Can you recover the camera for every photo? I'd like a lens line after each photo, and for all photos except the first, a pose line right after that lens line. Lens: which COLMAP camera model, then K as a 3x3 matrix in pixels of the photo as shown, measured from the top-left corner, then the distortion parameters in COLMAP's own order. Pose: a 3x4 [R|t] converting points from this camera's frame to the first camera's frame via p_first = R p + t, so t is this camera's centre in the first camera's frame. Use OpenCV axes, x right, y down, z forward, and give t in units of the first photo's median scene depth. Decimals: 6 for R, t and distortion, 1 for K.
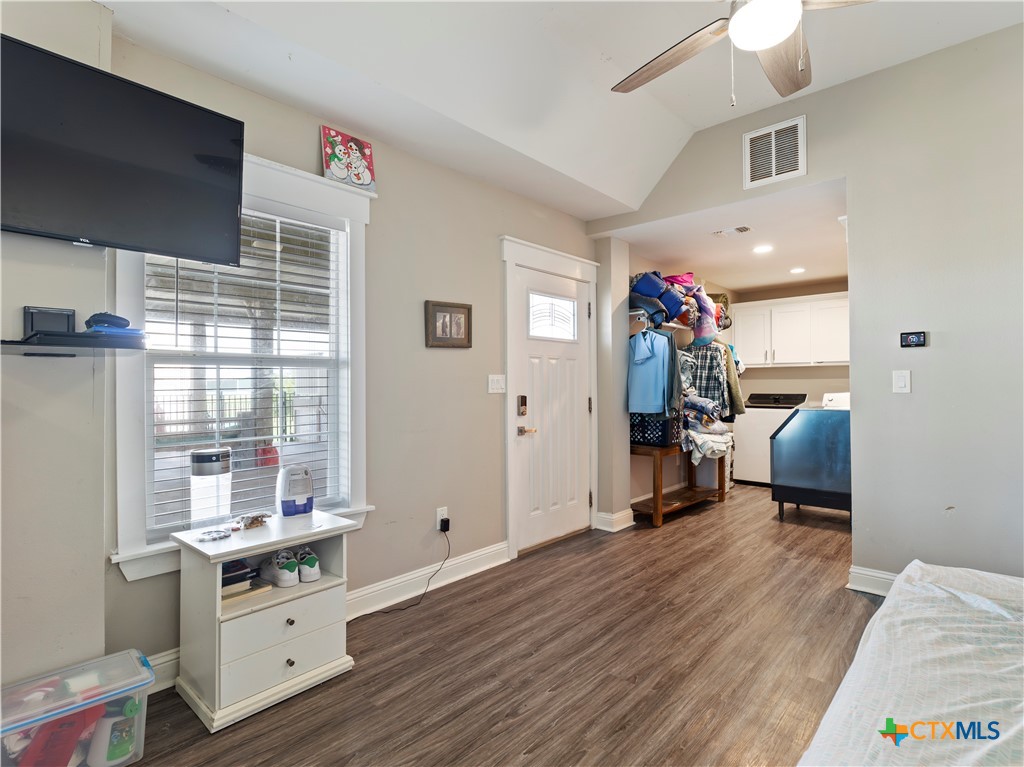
lens RADIAL K [[523.1, 0, 512.9], [0, 523.1, 387.0], [0, 0, 1]] dist [-0.002078, -0.000058]
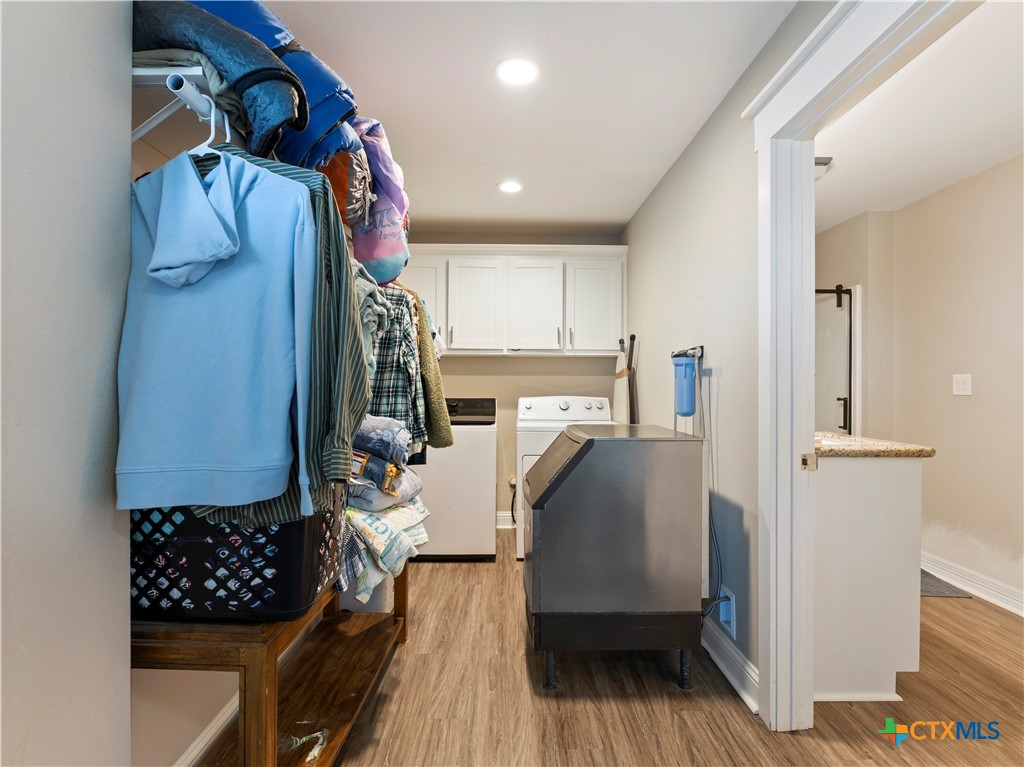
lens RADIAL K [[523.0, 0, 512.0], [0, 523.0, 383.5], [0, 0, 1]] dist [-0.000711, -0.000068]
pose [[0.730312, 0.009547, 0.683047, 0.187168], [-0.007961, 0.999953, -0.005465, -0.002288], [-0.683067, -0.001447, 0.730354, 0.712064]]
